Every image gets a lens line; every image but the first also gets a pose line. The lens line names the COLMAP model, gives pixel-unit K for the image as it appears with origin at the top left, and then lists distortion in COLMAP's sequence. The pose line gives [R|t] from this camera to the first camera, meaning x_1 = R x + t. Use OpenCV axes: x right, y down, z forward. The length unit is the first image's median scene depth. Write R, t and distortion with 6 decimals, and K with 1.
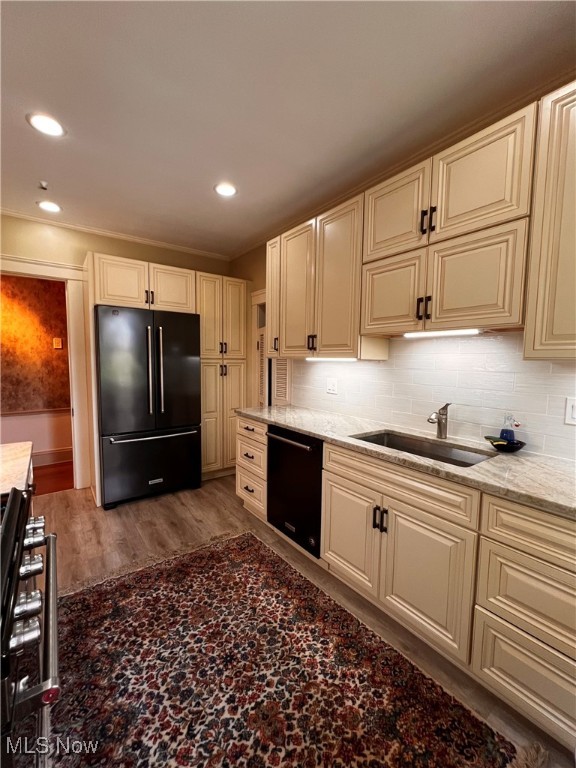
lens RADIAL K [[311.2, 0, 291.3], [0, 311.2, 381.7], [0, 0, 1]] dist [-0.002947, 0.000142]
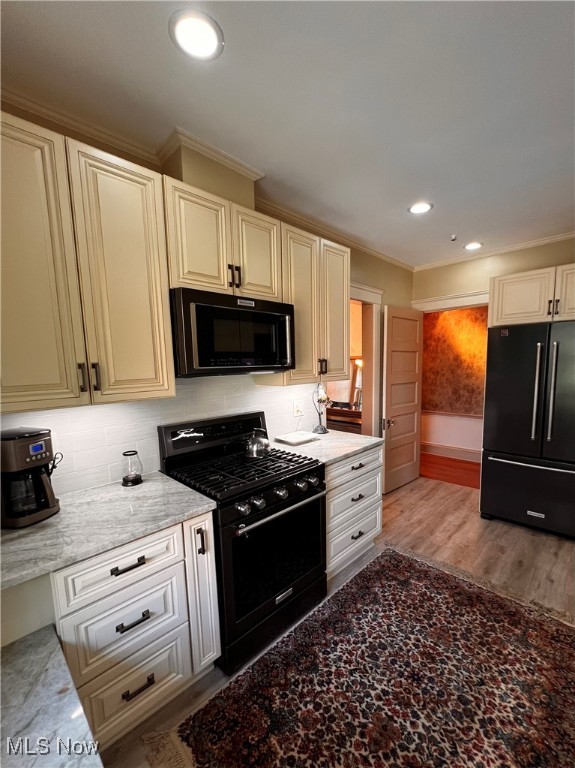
lens RADIAL K [[311.2, 0, 306.7], [0, 311.2, 400.6], [0, 0, 1]] dist [-0.002947, 0.000142]
pose [[0.198622, 0.097583, -0.975206, 0.641309], [-0.044817, 0.994894, 0.090425, -0.138131], [0.979051, 0.025746, 0.201982, 0.361468]]
